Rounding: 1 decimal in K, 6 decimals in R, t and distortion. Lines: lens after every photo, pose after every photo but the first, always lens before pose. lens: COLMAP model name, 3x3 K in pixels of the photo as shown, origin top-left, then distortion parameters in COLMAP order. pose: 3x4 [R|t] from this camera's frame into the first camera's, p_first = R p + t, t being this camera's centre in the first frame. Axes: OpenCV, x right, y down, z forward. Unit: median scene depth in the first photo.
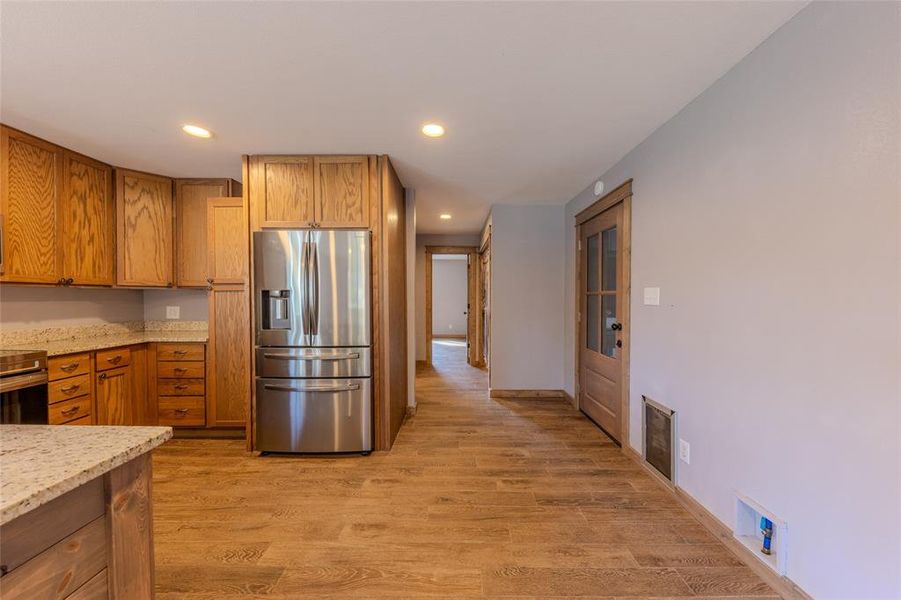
lens RADIAL K [[328.1, 0, 452.9], [0, 328.1, 301.1], [0, 0, 1]] dist [0.012537, -0.006521]
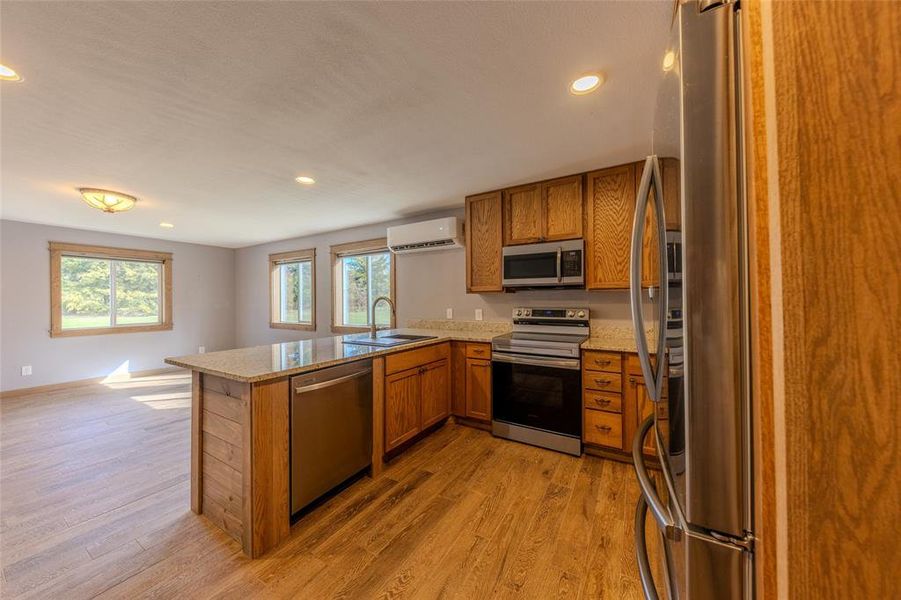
lens RADIAL K [[307.3, 0, 452.0], [0, 307.3, 298.8], [0, 0, 1]] dist [0.007103, -0.000052]
pose [[-0.510612, -0.001392, -0.859810, 0.003215], [-0.004312, 0.999990, 0.000942, -0.013165], [0.859800, 0.004189, -0.510613, 0.946599]]
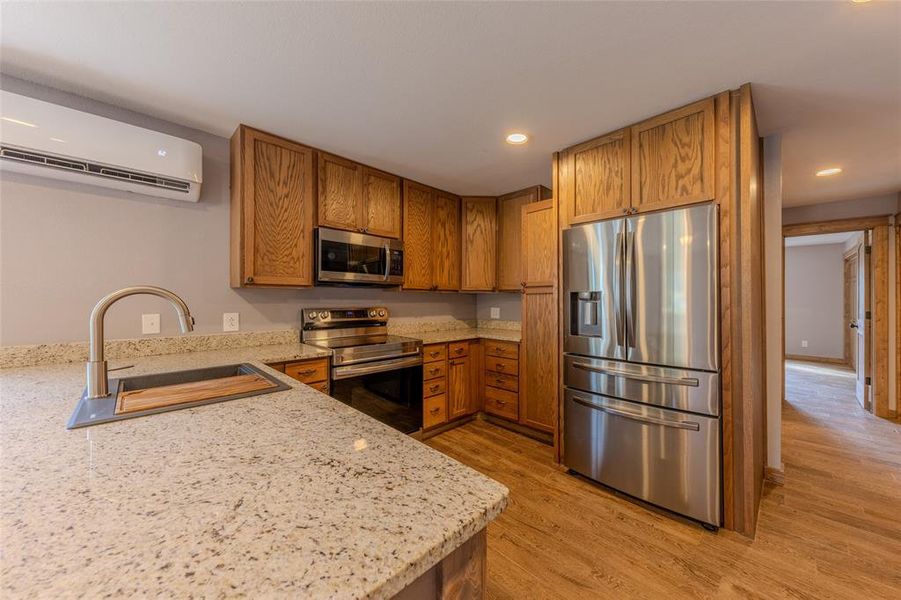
lens RADIAL K [[321.6, 0, 475.1], [0, 321.6, 298.4], [0, 0, 1]] dist [0.001024, -0.000031]
pose [[0.727006, -0.001646, -0.686629, -0.155941], [-0.010809, 0.999846, -0.013842, -0.000302], [0.686546, 0.017485, 0.726876, 0.162640]]
